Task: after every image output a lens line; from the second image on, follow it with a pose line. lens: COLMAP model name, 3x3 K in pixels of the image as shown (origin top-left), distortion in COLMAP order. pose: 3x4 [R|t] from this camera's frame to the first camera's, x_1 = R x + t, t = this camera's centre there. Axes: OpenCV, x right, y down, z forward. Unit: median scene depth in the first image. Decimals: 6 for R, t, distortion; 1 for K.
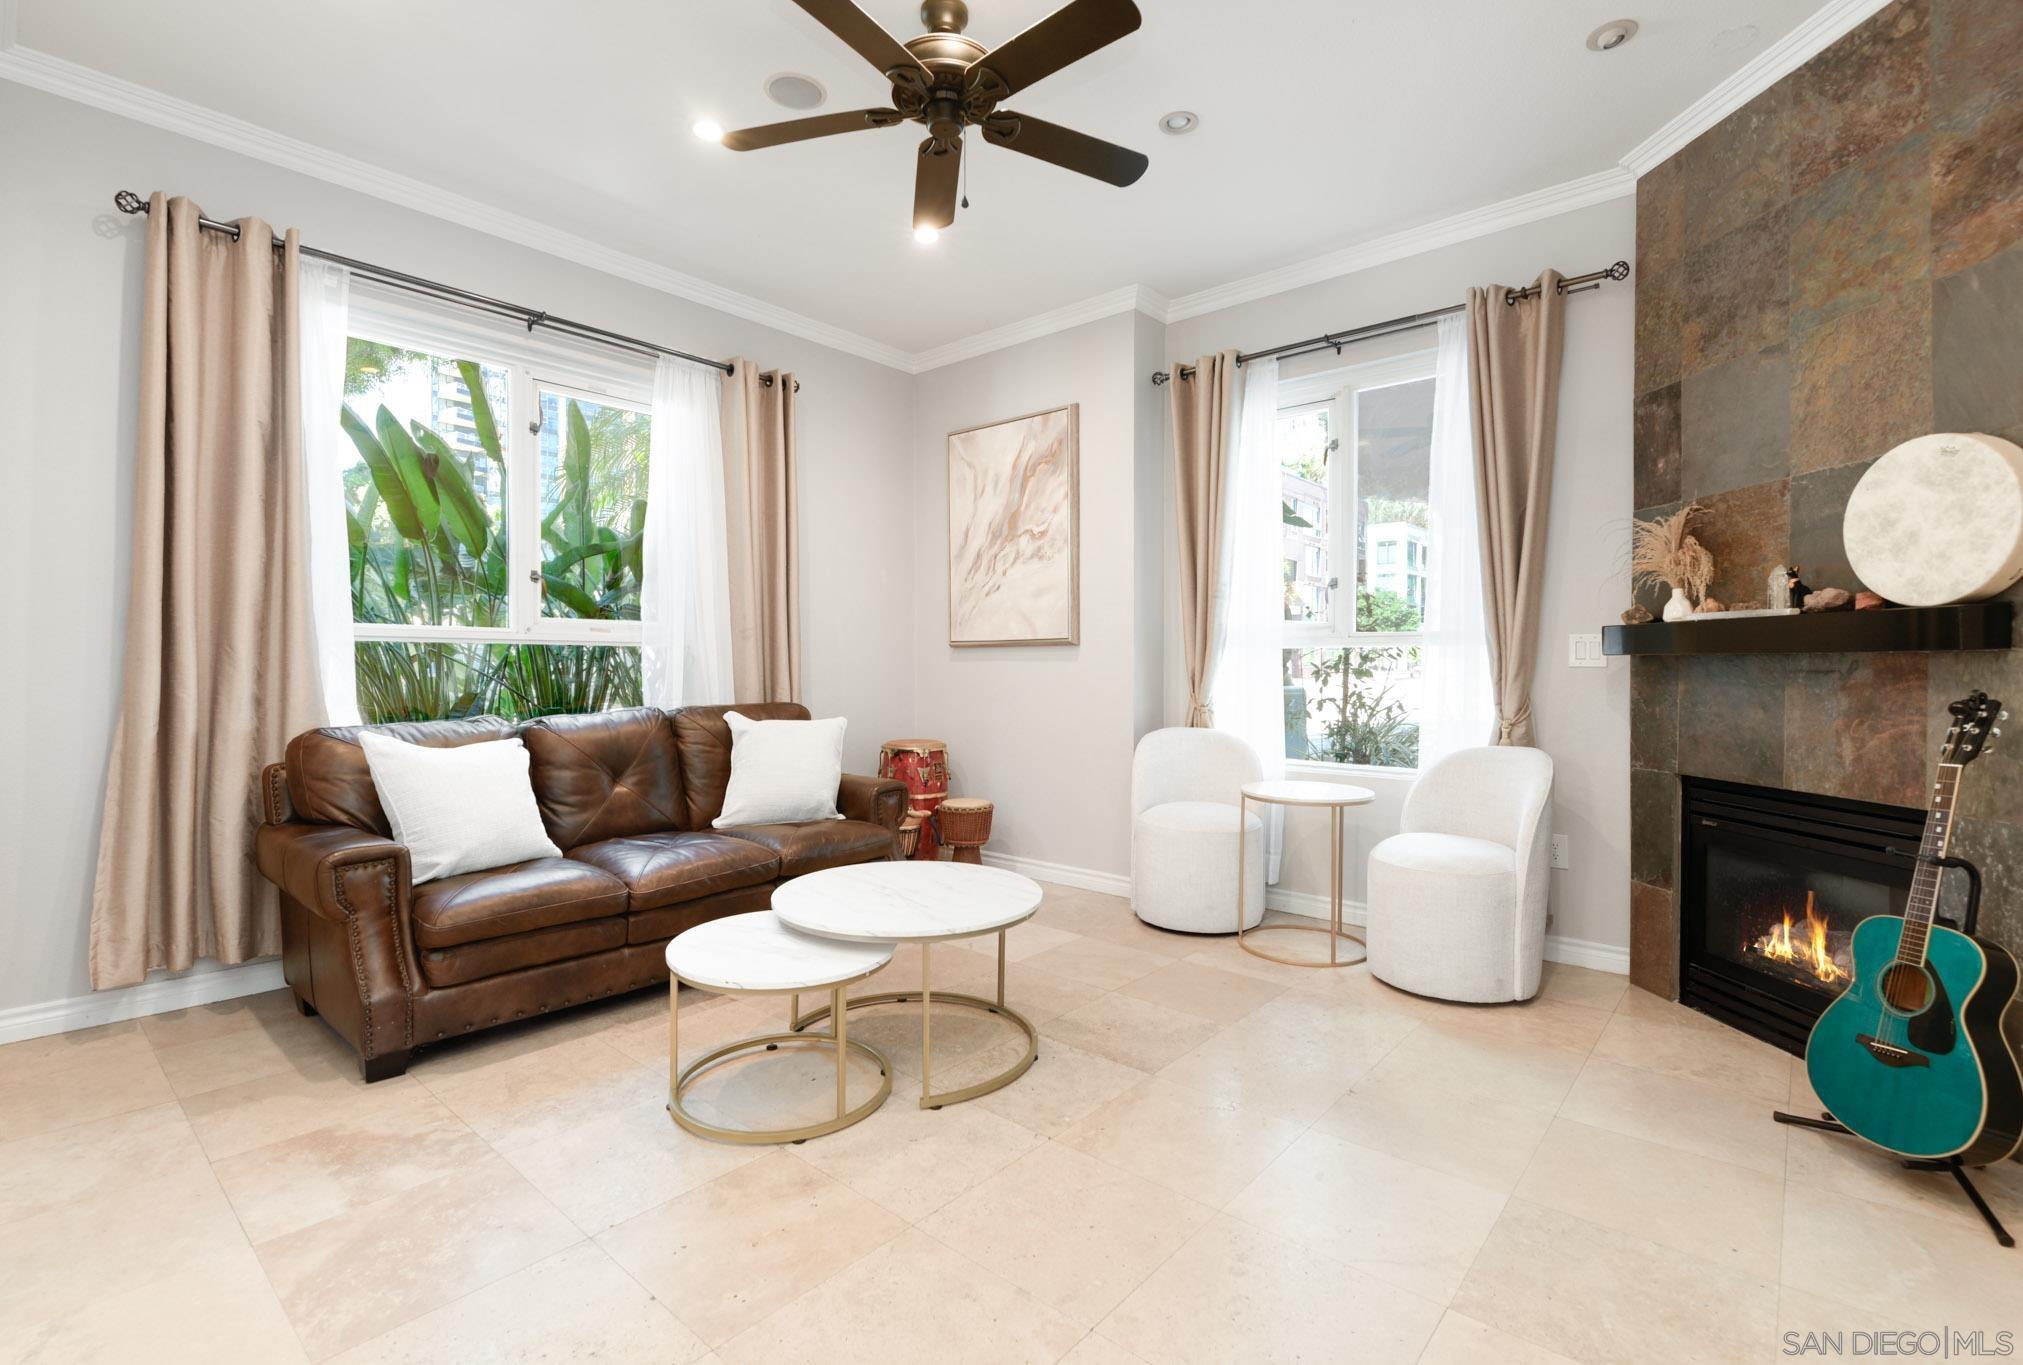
lens RADIAL K [[926.3, 0, 1020.1], [0, 926.3, 677.7], [0, 0, 1]] dist [-0.000901, -0.004556]
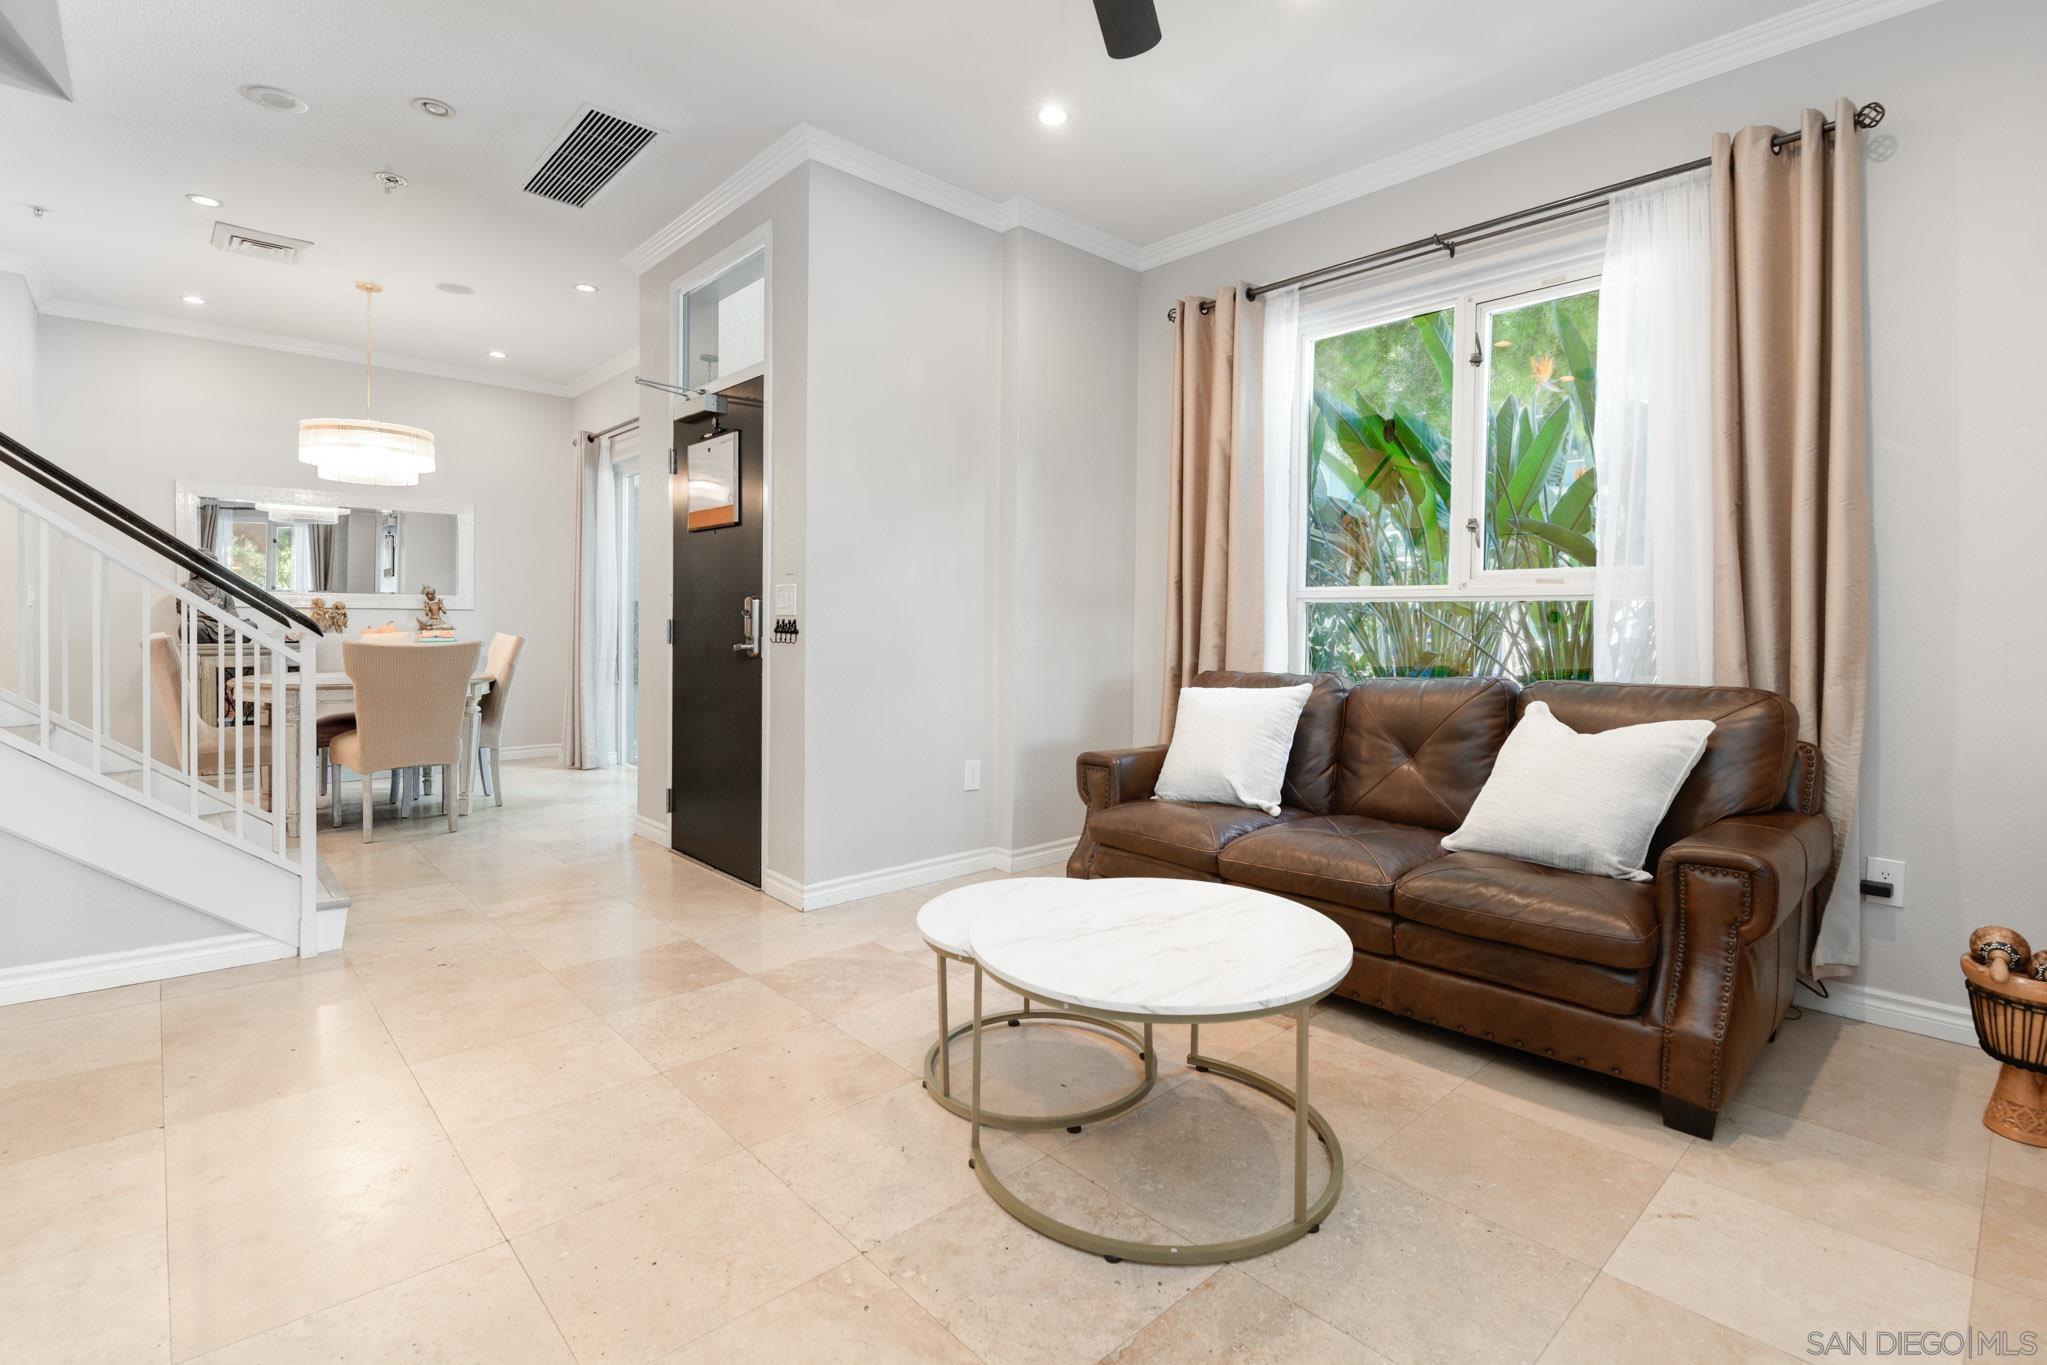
lens RADIAL K [[935.8, 0, 1036.2], [0, 935.8, 649.6], [0, 0, 1]] dist [0.006889, -0.003104]
pose [[-0.100815, 0.023910, -0.994618, 0.584095], [-0.032889, 0.999085, 0.027351, -0.000796], [0.994361, 0.035470, -0.099936, 0.939681]]
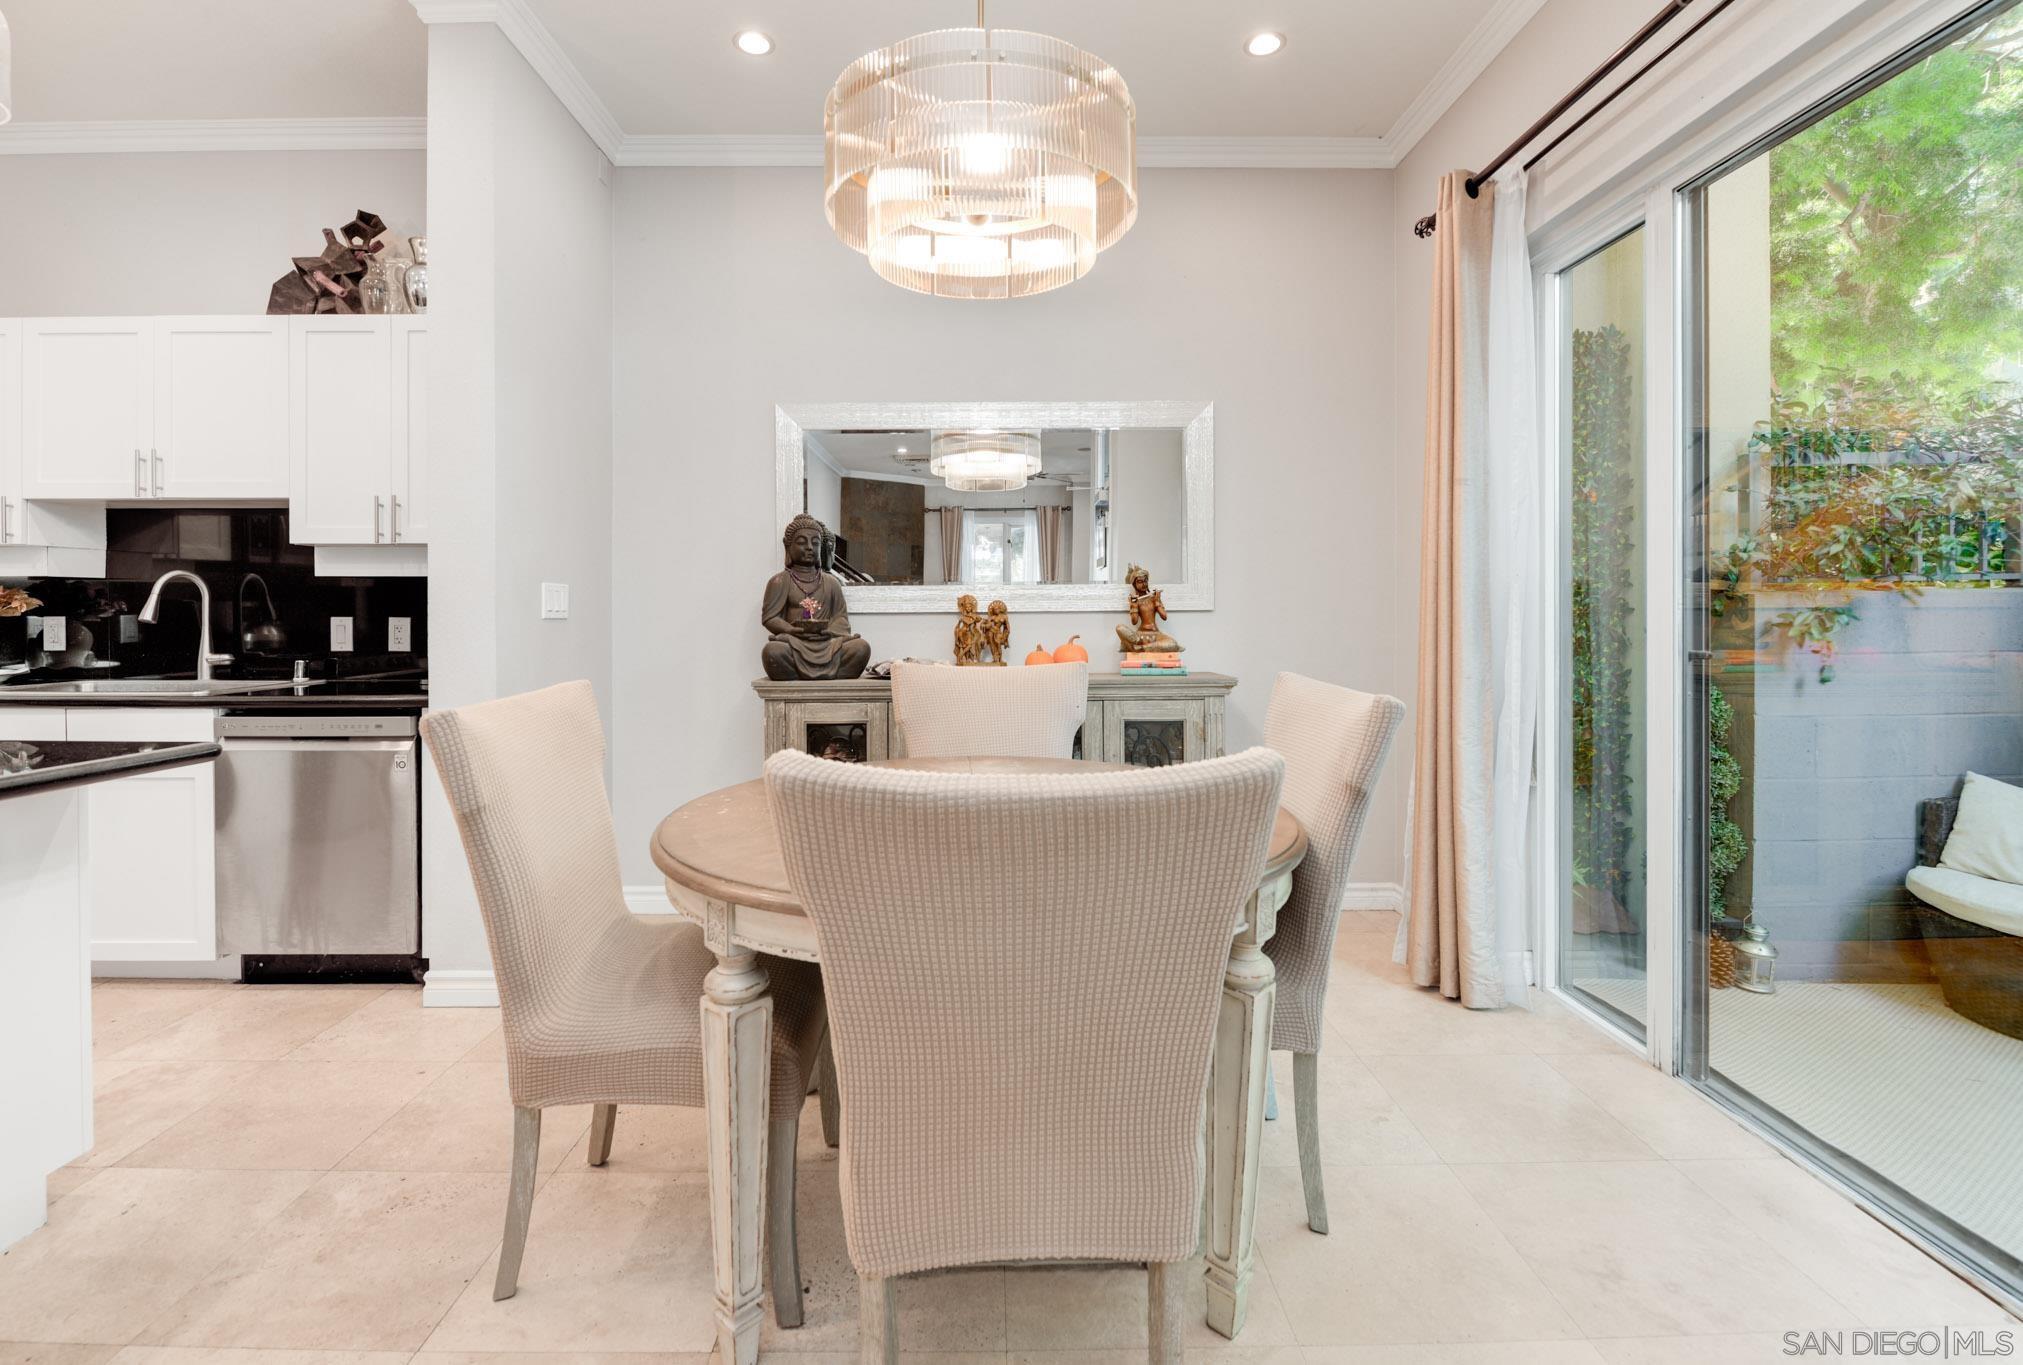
lens RADIAL K [[926.3, 0, 966.7], [0, 926.3, 623.9], [0, 0, 1]] dist [-0.000901, -0.004556]
pose [[-0.768203, 0.007444, -0.640164, -0.687803], [-0.007490, 0.999759, 0.020613, 0.006742], [0.640163, 0.020630, -0.767962, -0.050693]]
